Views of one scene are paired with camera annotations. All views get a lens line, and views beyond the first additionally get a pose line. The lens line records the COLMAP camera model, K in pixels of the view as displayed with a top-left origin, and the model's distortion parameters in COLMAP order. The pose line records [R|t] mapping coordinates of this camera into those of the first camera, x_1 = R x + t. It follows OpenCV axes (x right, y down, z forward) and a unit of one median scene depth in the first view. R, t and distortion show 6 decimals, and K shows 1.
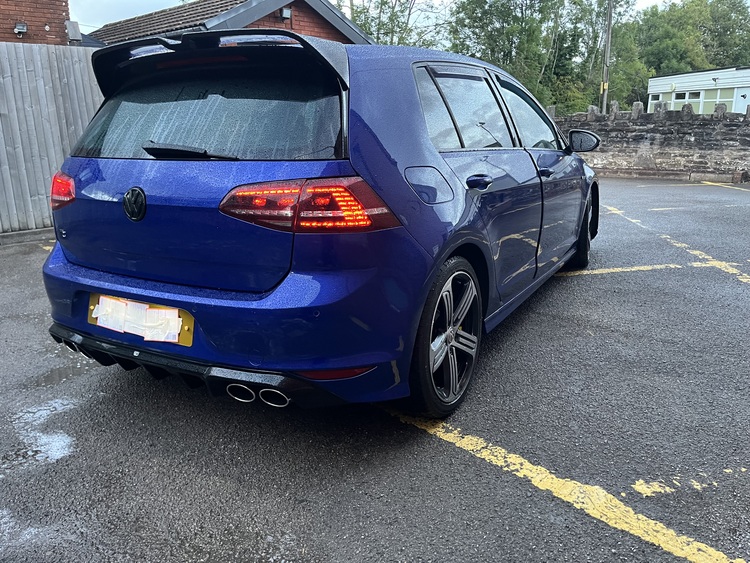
lens RADIAL K [[548.7, 0, 375.0], [0, 548.7, 281.5], [0, 0, 1]] dist [0.002181, -0.001741]
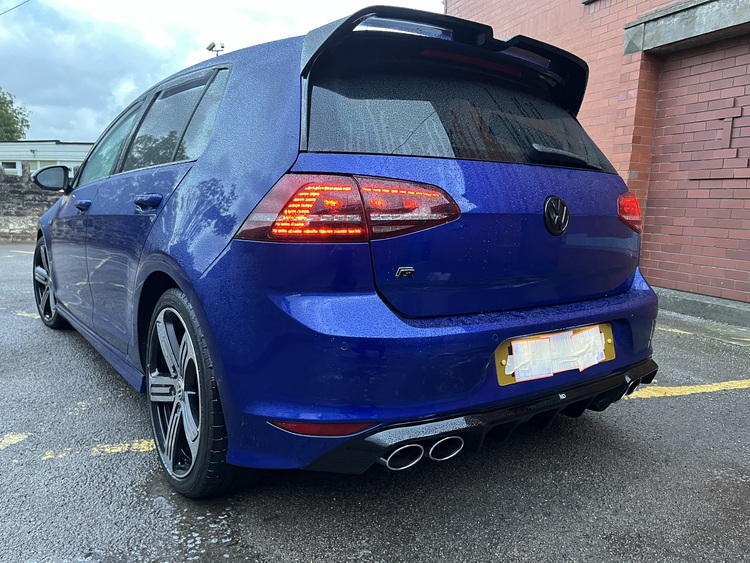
lens RADIAL K [[560.7, 0, 375.0], [0, 560.7, 281.5], [0, 0, 1]] dist [0.010108, -0.055586]
pose [[0.431752, -0.091100, 0.897380, -1.240493], [0.205015, 0.978759, 0.000724, -0.091644], [-0.878384, 0.183664, 0.441258, 0.804478]]
